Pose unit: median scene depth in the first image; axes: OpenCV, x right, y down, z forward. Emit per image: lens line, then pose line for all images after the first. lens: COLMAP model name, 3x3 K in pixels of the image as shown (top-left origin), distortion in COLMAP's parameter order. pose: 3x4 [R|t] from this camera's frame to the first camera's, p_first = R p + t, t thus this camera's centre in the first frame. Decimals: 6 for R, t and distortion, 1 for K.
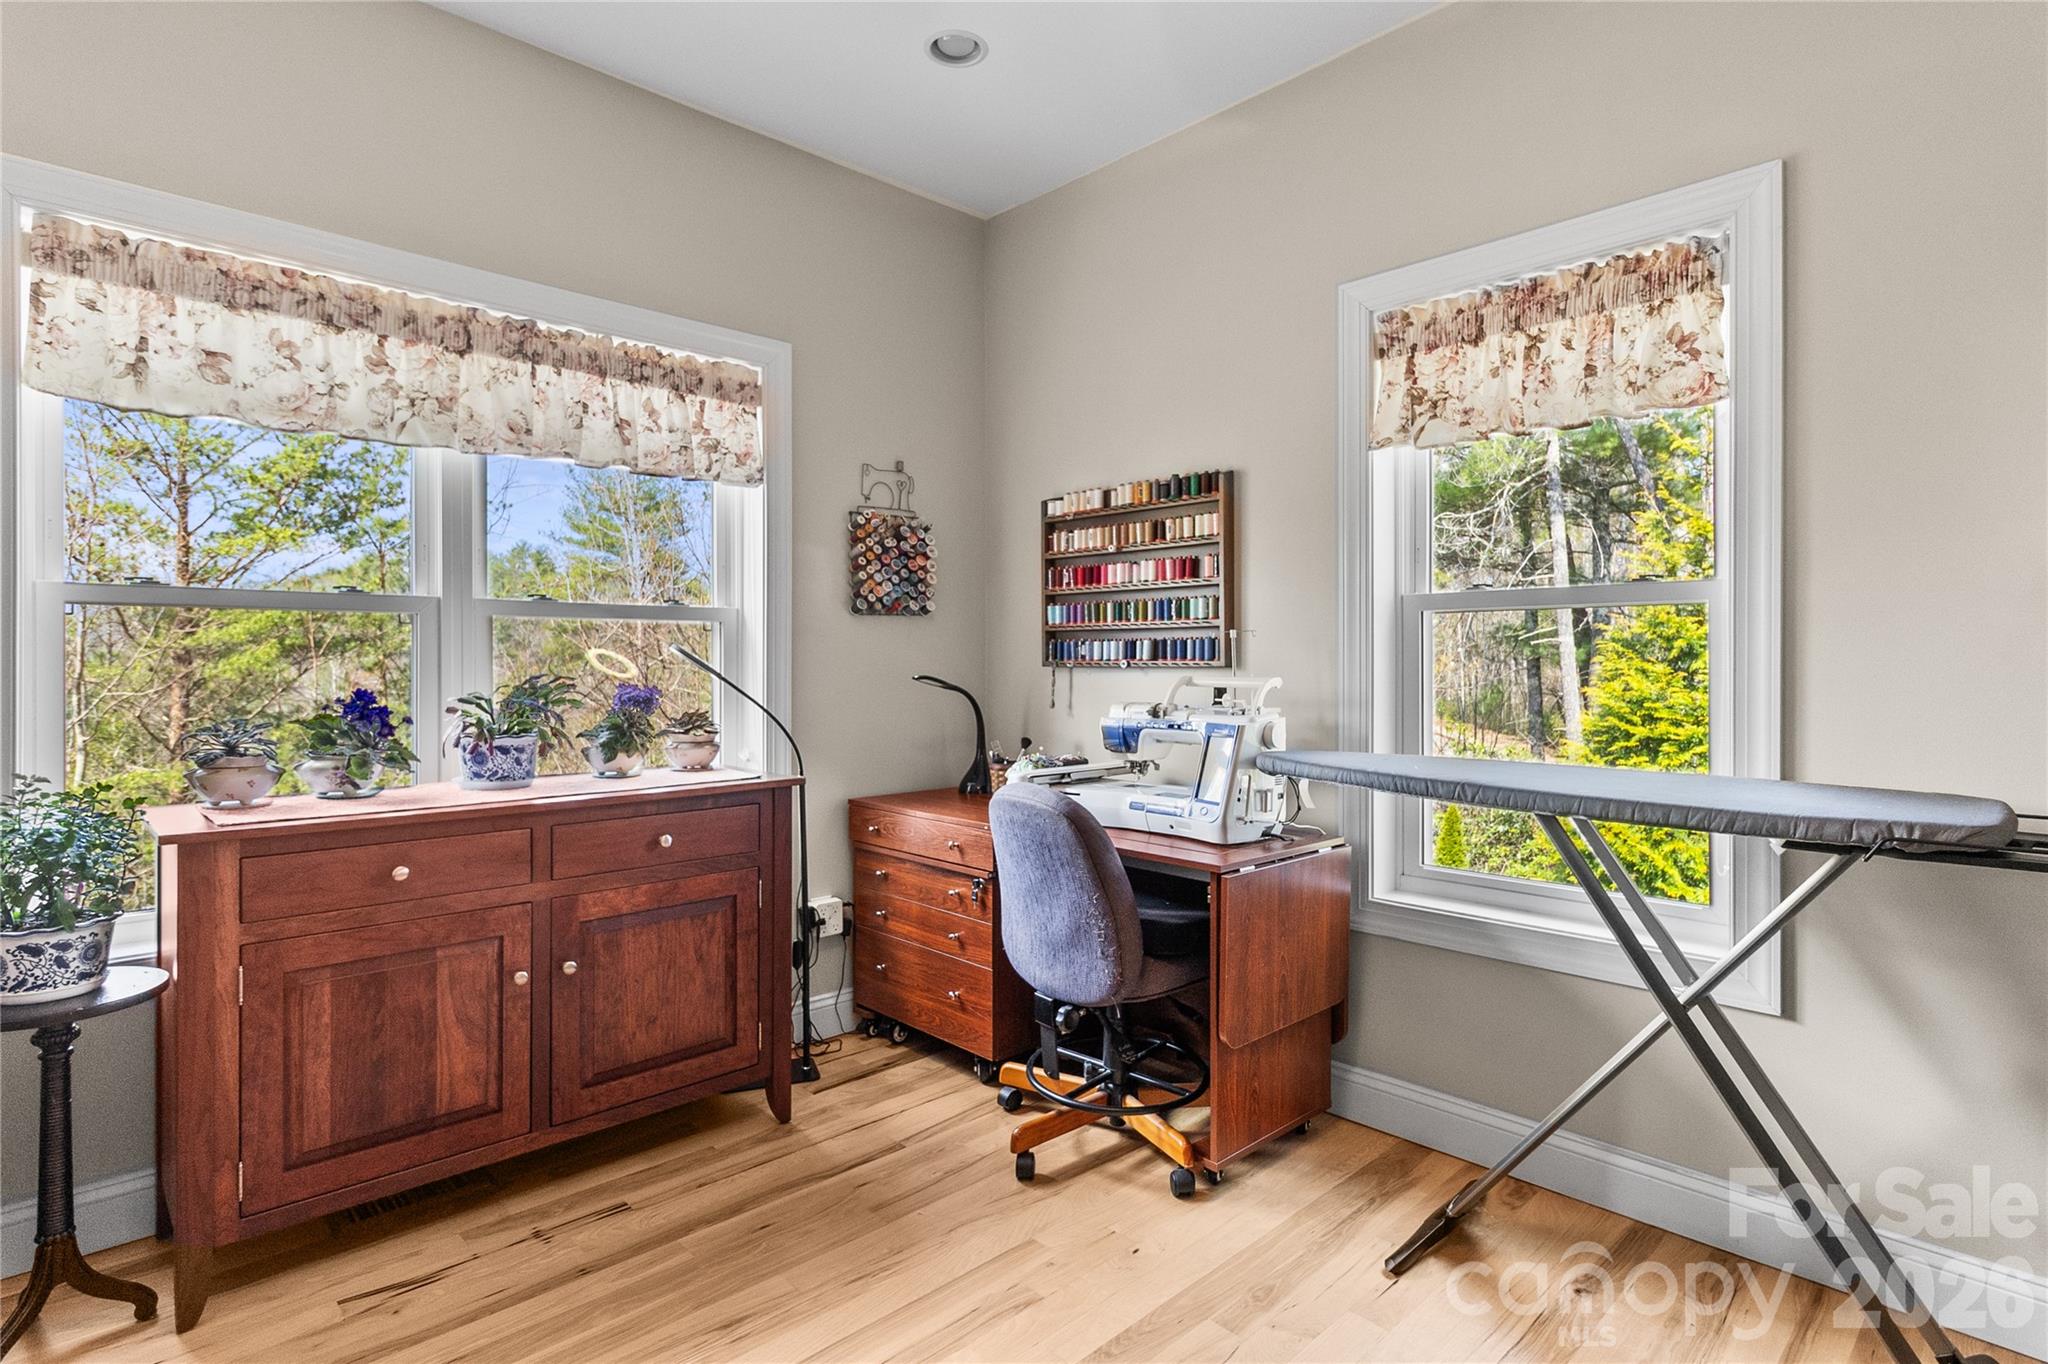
lens RADIAL K [[1023.1, 0, 1020.5], [0, 1023.1, 672.9], [0, 0, 1]] dist [-0.002349, -0.000433]
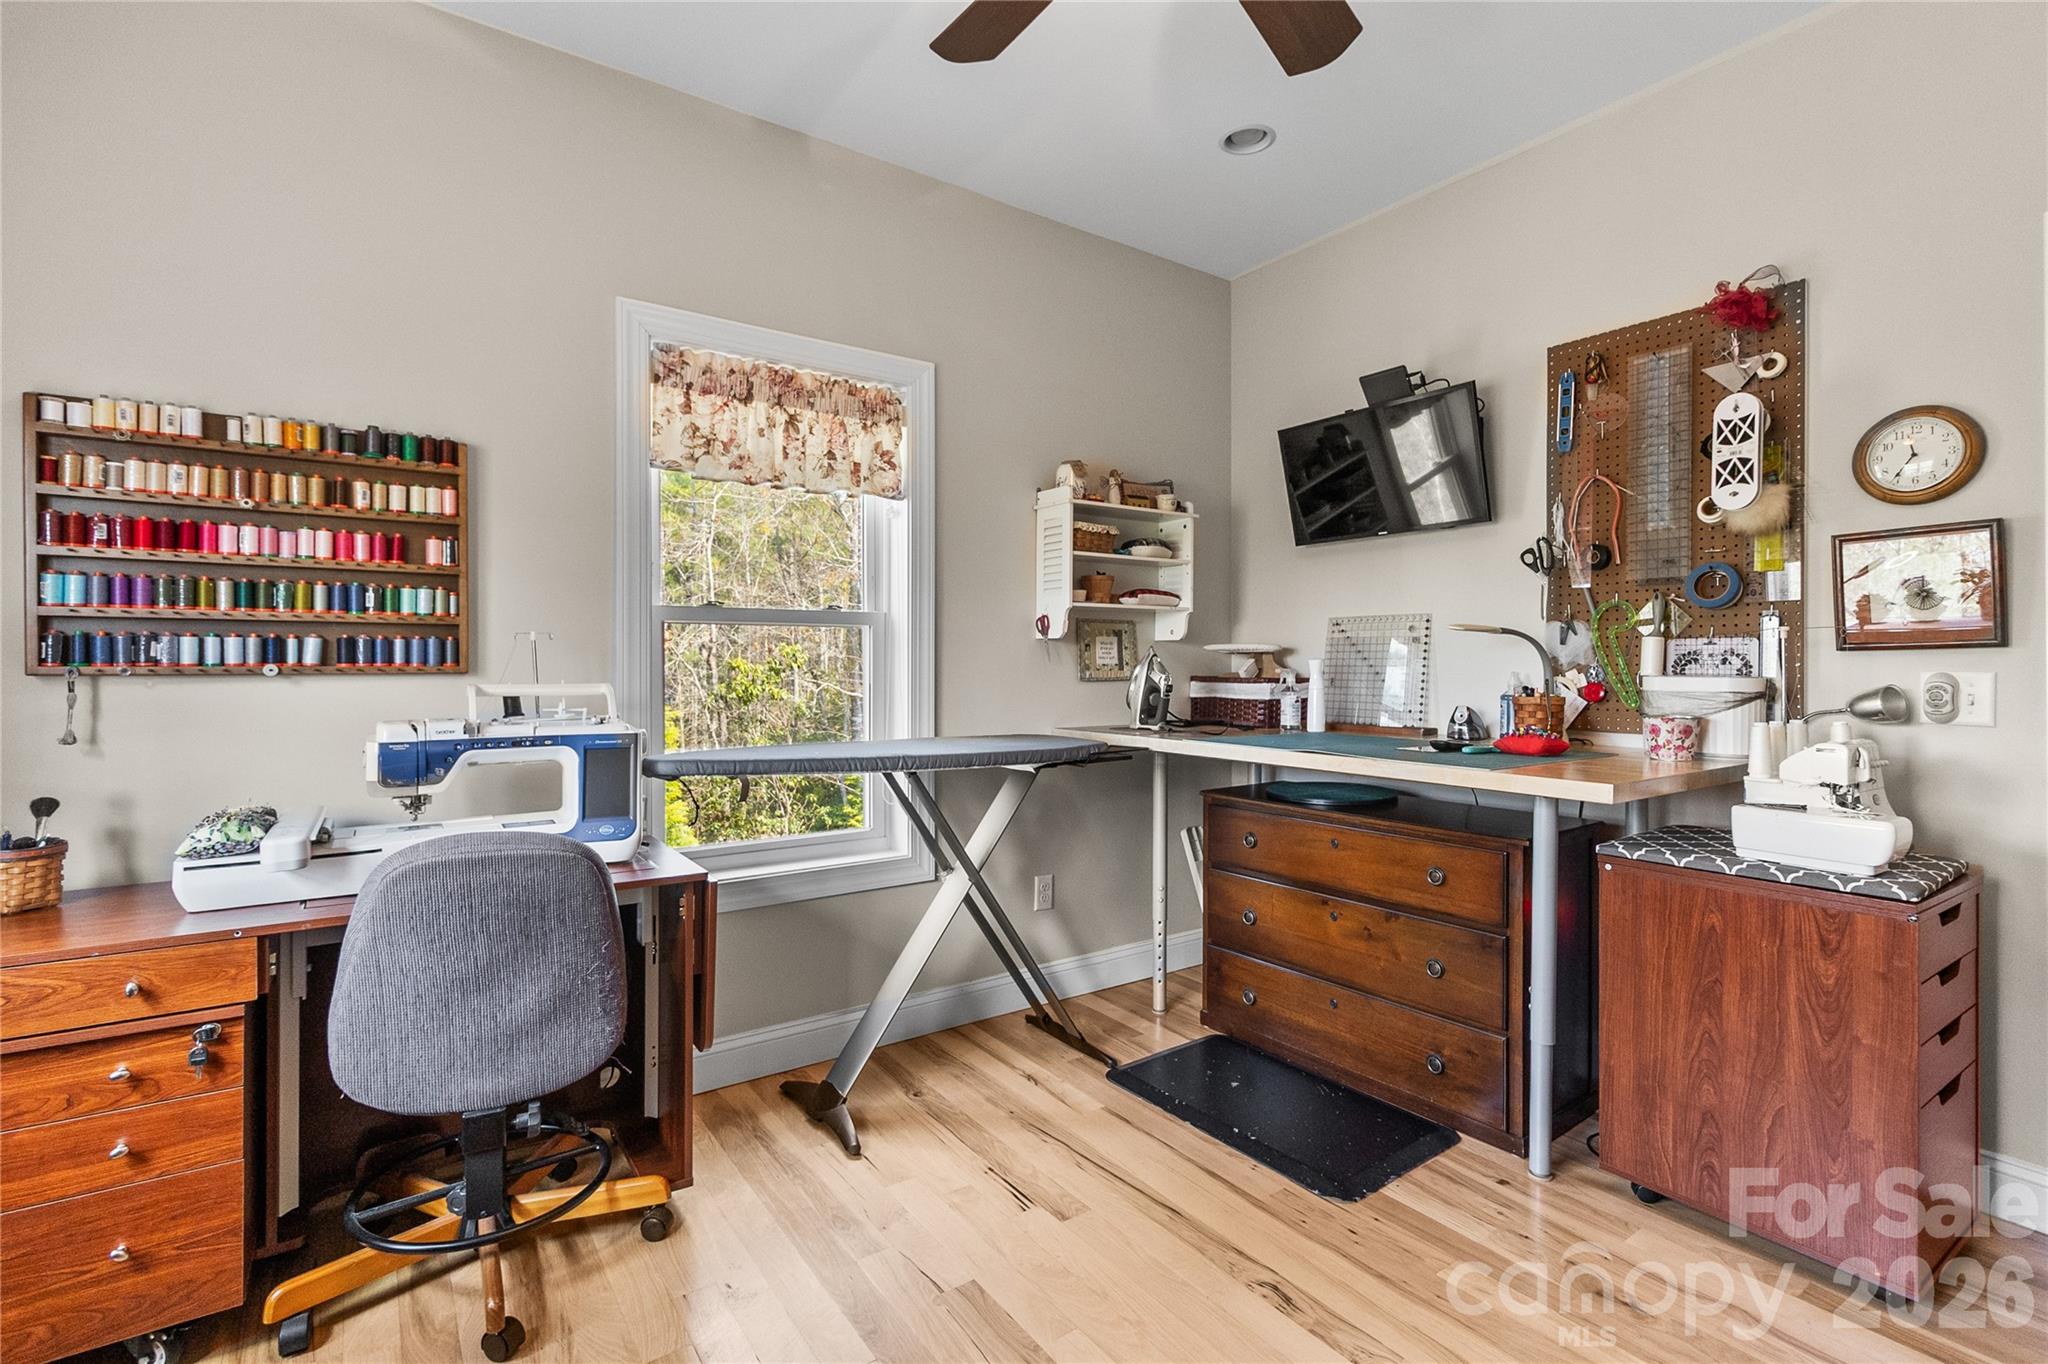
lens RADIAL K [[944.0, 0, 1020.5], [0, 944.0, 667.4], [0, 0, 1]] dist [-0.001485, -0.000664]
pose [[0.148628, -0.007500, 0.988865, -0.493479], [0.008934, 0.999941, 0.006241, -0.010552], [-0.988853, 0.007907, 0.148686, 0.412256]]
